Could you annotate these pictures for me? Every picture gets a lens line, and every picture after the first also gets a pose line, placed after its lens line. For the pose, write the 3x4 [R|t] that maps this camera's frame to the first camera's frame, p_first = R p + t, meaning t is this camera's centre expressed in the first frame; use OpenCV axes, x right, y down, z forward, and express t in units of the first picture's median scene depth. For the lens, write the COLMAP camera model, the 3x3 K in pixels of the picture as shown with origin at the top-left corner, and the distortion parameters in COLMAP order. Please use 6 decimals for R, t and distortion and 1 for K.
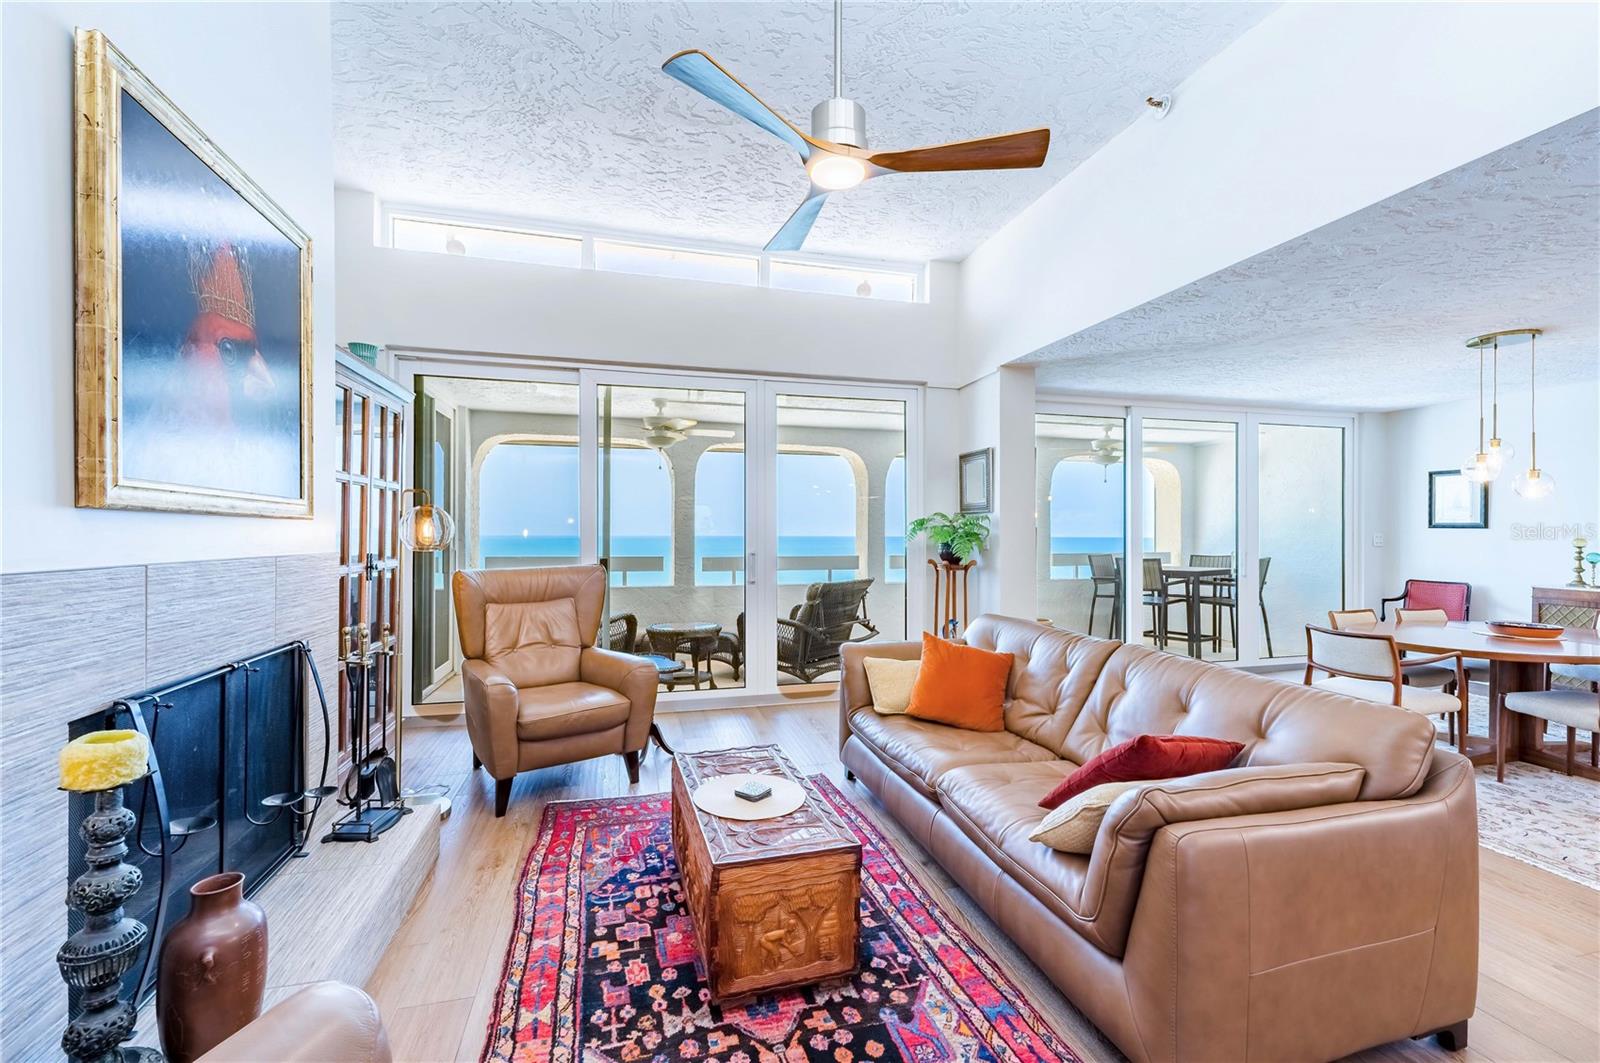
lens RADIAL K [[651.1, 0, 791.3], [0, 651.1, 532.0], [0, 0, 1]] dist [0.003995, -0.001093]
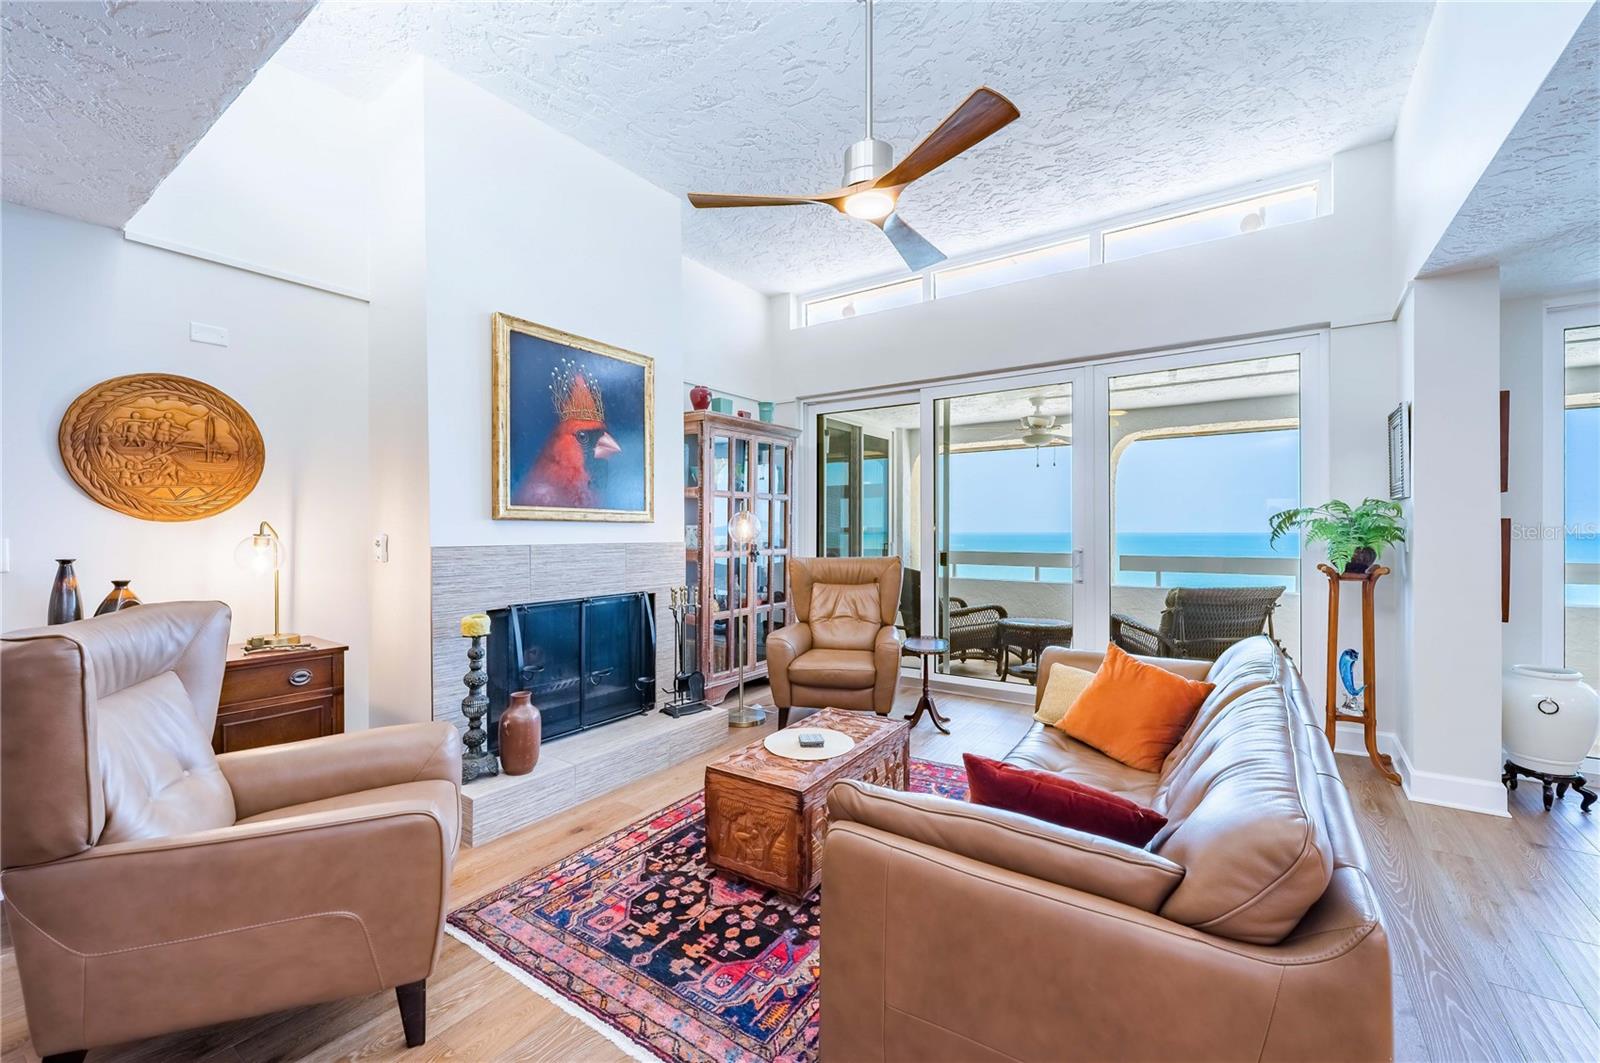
lens RADIAL K [[651.1, 0, 833.9], [0, 651.1, 531.7], [0, 0, 1]] dist [0.003995, -0.001093]
pose [[0.665741, -0.001006, -0.746182, 0.864195], [0.003778, 0.999991, 0.002023, 0.003260], [0.746173, -0.004166, 0.665739, 0.212971]]
